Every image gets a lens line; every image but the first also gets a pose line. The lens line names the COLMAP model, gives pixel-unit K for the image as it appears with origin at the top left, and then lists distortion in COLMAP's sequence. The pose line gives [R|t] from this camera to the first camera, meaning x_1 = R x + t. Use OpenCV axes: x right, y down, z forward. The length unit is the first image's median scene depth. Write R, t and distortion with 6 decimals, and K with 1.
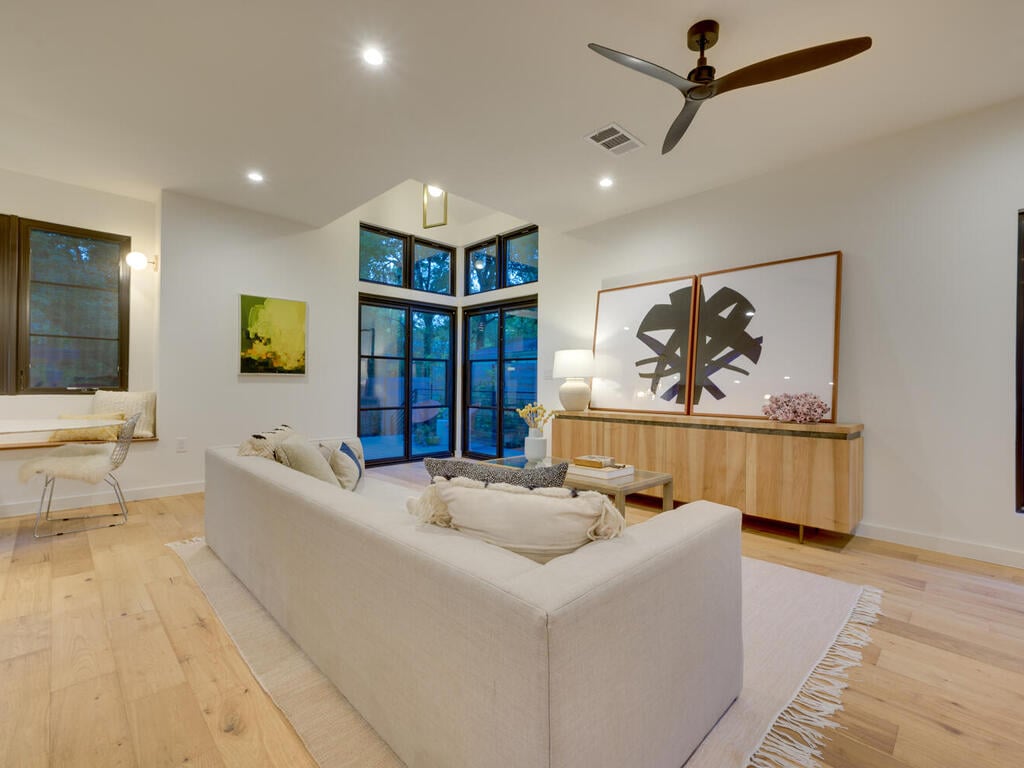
lens RADIAL K [[465.0, 0, 514.0], [0, 465.0, 386.0], [0, 0, 1]] dist [-0.006077, -0.001493]
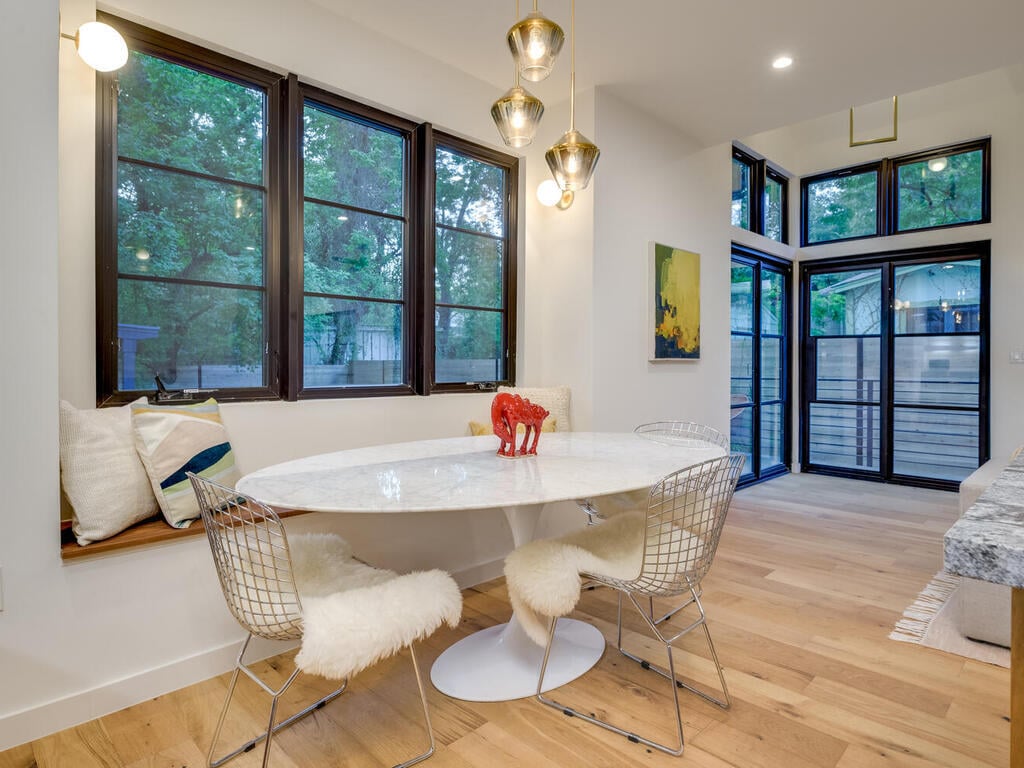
lens RADIAL K [[593.7, 0, 499.3], [0, 593.7, 367.2], [0, 0, 1]] dist [-0.001856, -0.000959]
pose [[0.999828, -0.006825, -0.017228, -0.866962], [0.006813, 0.999976, -0.000765, -0.016822], [0.017233, 0.000647, 0.999851, 0.134519]]
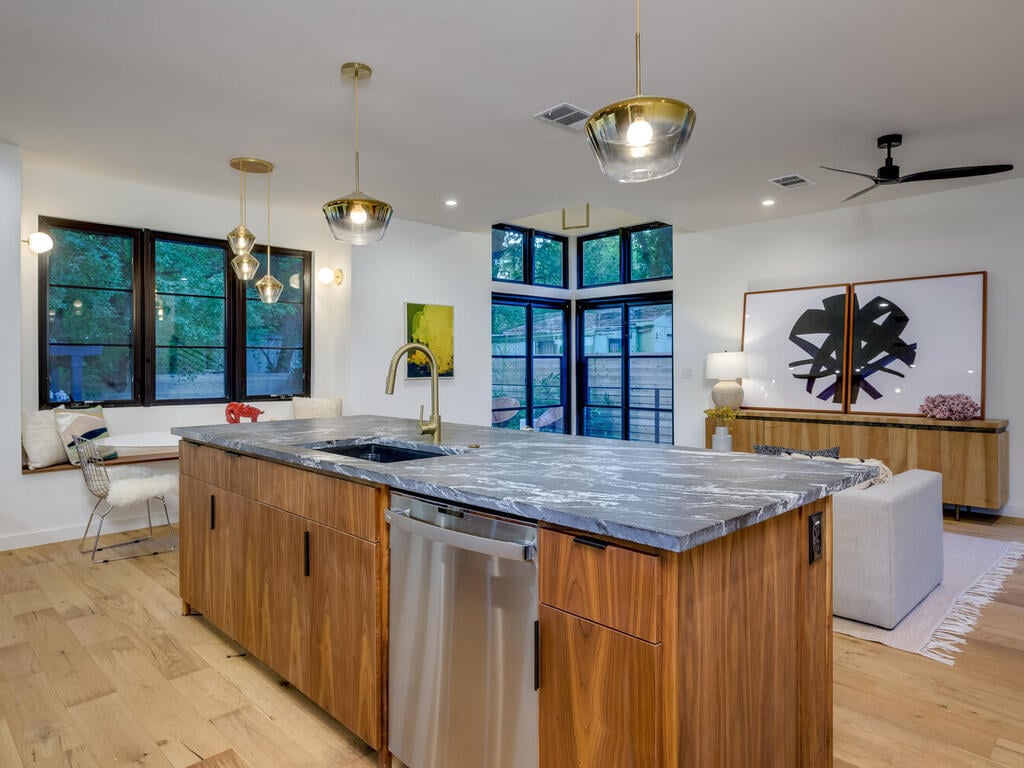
lens RADIAL K [[649.2, 0, 501.6], [0, 649.2, 367.7], [0, 0, 1]] dist [-0.004495, -0.003678]
pose [[0.999850, -0.012260, -0.012265, -0.386806], [0.012215, 0.999918, -0.003723, -0.045917], [0.012310, 0.003573, 0.999918, -0.498458]]
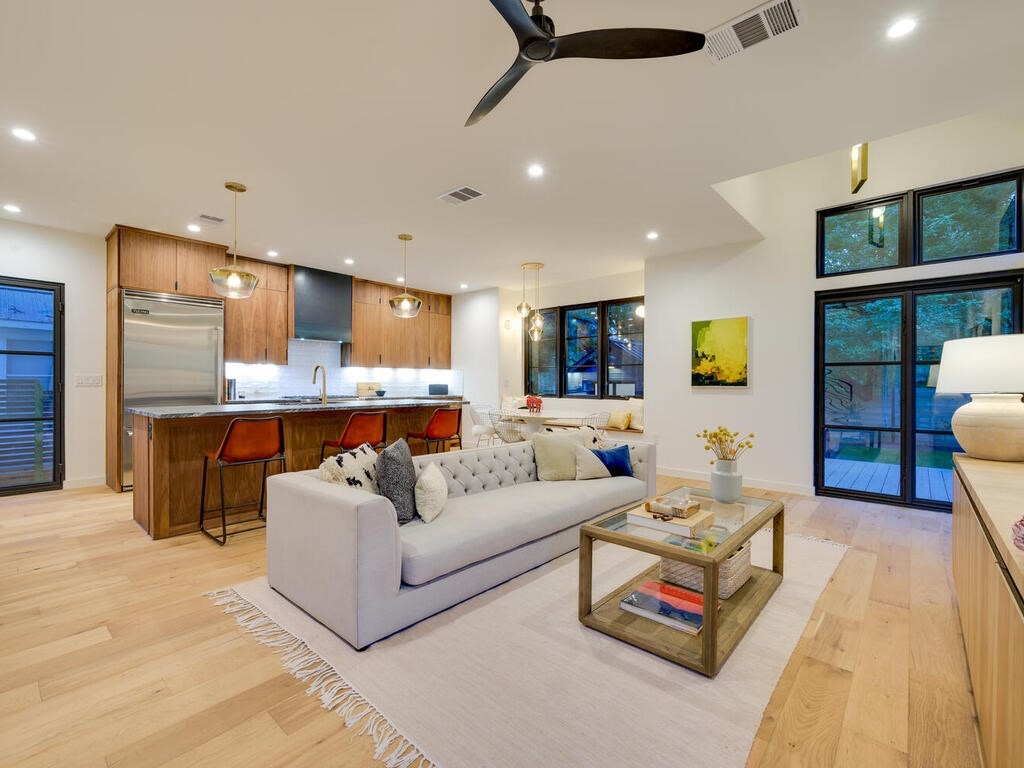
lens RADIAL K [[465.0, 0, 514.8], [0, 465.0, 386.7], [0, 0, 1]] dist [-0.006077, -0.001493]
pose [[0.069653, 0.000588, -0.997571, 0.650246], [-0.008825, 0.999961, -0.000027, -0.023492], [0.997532, 0.008805, 0.069656, 0.484819]]
